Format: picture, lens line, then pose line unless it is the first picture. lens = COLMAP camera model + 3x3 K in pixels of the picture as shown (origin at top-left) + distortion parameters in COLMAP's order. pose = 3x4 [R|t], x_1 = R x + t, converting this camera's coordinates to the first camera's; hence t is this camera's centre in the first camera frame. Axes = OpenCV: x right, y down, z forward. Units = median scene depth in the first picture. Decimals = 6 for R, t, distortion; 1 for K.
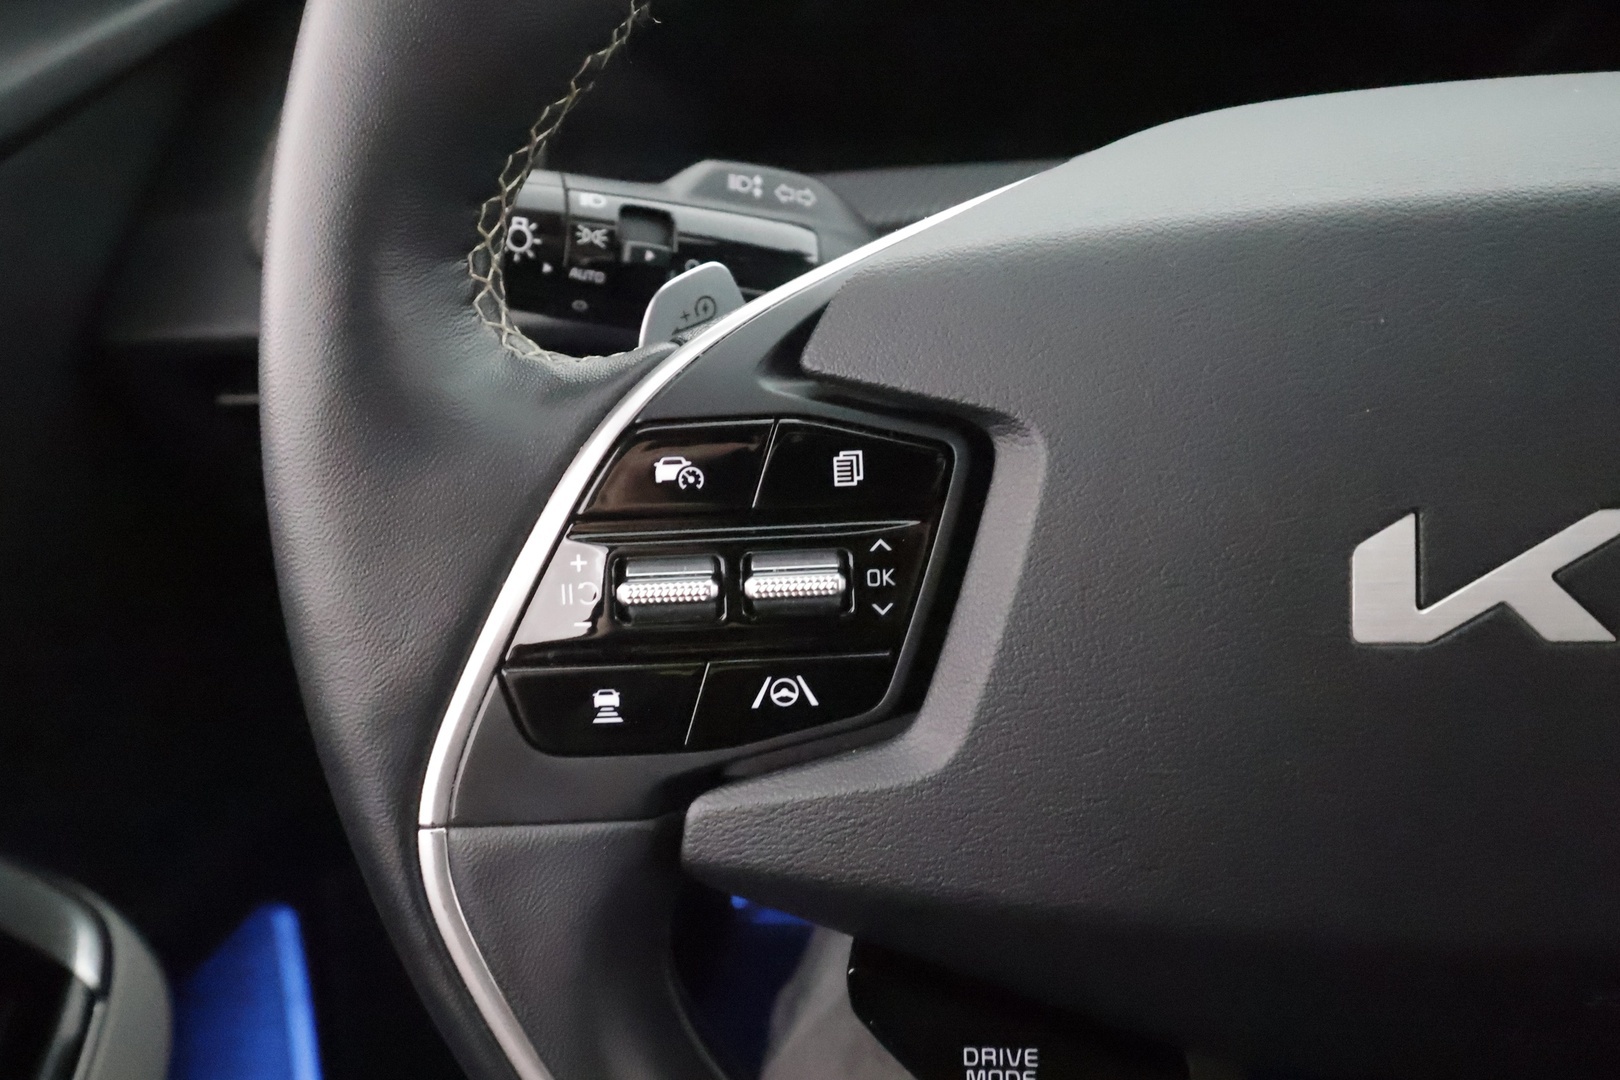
lens RADIAL K [[1259.0, 0, 864.7], [0, 1259.0, 540.7], [0, 0, 1]] dist [0.085604, 0.000608]
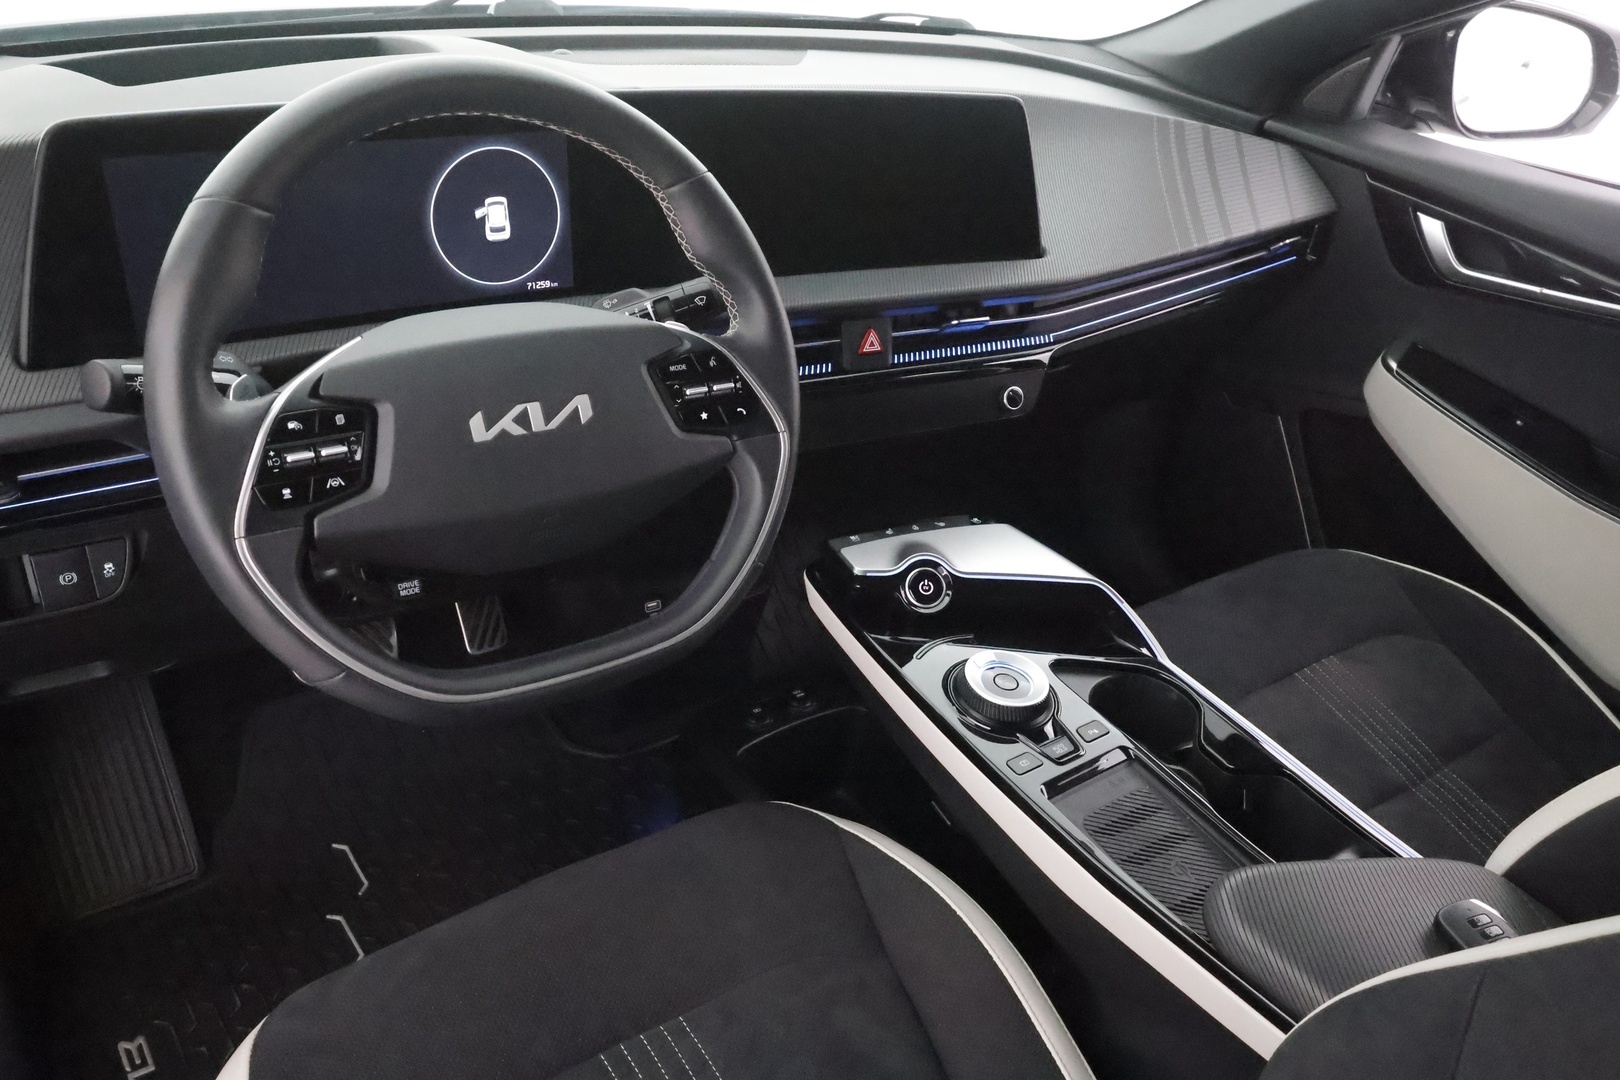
lens RADIAL K [[1260.3, 0, 810.0], [0, 1260.3, 540.0], [0, 0, 1]] dist [-0.001385, -0.001747]
pose [[0.733470, -0.170027, 0.658113, -1.482616], [0.253748, 0.966706, -0.033049, 0.750528], [-0.630582, 0.191236, 0.752194, -2.565824]]
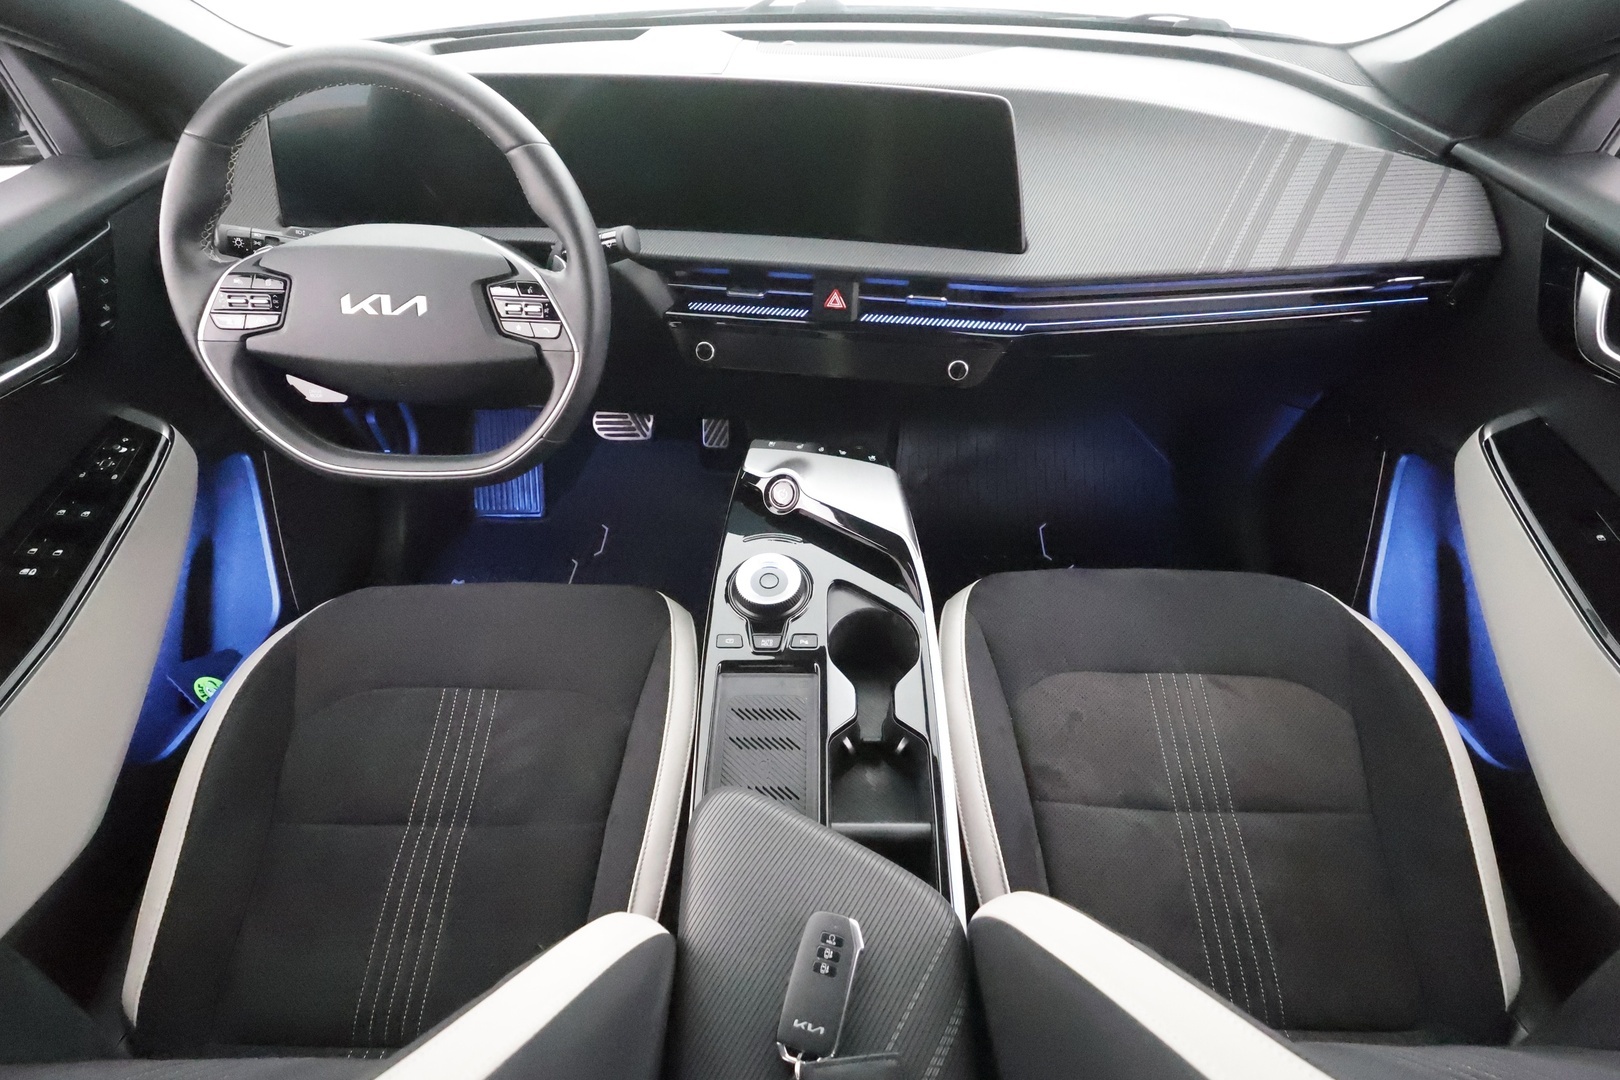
lens RADIAL K [[739.0, 0, 810.0], [0, 739.0, 540.0], [0, 0, 1]] dist [-0.002893, -0.000271]
pose [[0.990945, 0.029331, 0.131028, 2.168246], [-0.045489, 0.991477, 0.122082, 0.624313], [-0.126330, -0.126937, 0.983833, -3.029603]]
